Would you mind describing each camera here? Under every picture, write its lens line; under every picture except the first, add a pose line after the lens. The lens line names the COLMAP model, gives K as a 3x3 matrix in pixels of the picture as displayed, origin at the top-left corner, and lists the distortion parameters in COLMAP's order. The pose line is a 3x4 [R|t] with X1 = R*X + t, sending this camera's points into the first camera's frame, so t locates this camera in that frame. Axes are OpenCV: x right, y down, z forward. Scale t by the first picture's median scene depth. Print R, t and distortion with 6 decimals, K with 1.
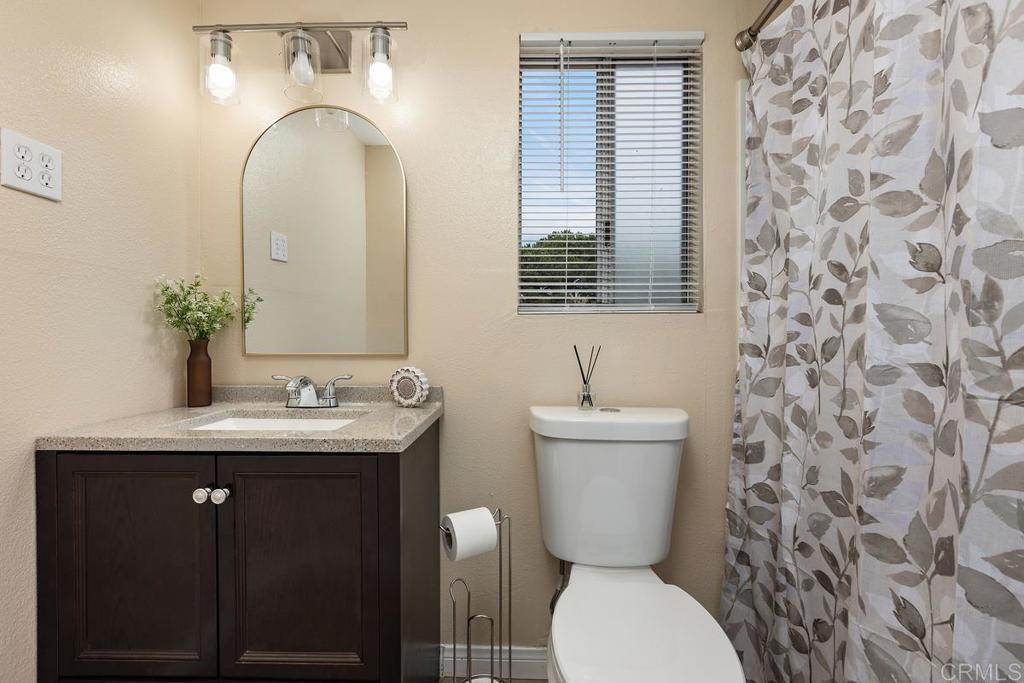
lens RADIAL K [[455.9, 0, 512.9], [0, 455.9, 339.1], [0, 0, 1]] dist [0.001107, -0.000077]
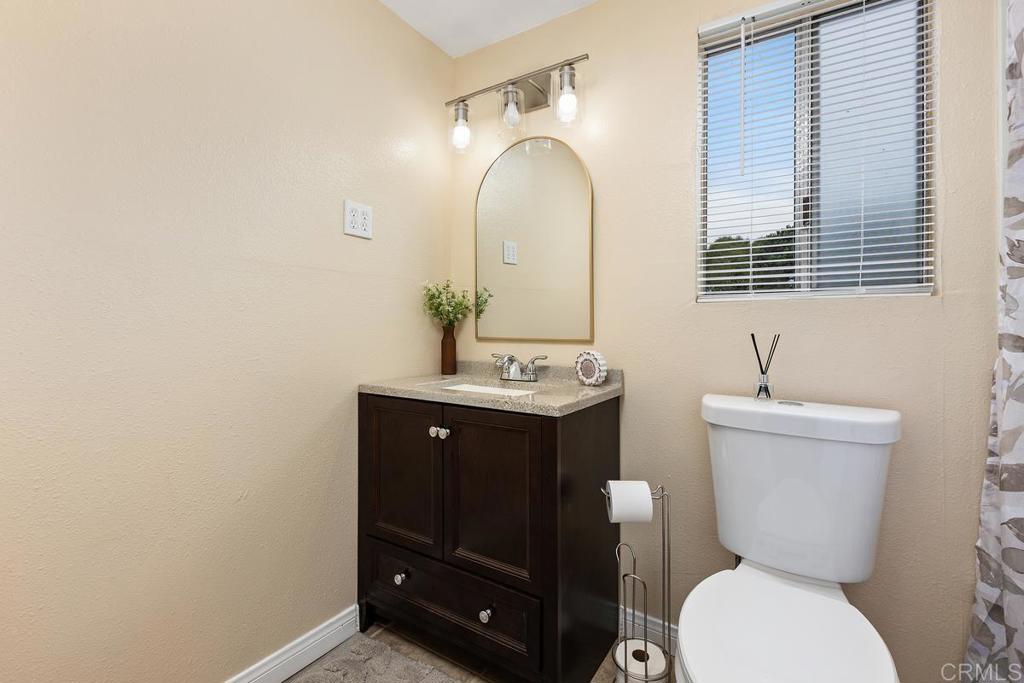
lens RADIAL K [[460.3, 0, 513.6], [0, 460.3, 326.2], [0, 0, 1]] dist [-0.000388, 0.000248]
pose [[0.852476, 0.004026, -0.522751, 0.212690], [-0.008785, 0.999939, -0.006624, 0.008974], [0.522692, 0.010239, 0.852460, -0.088270]]
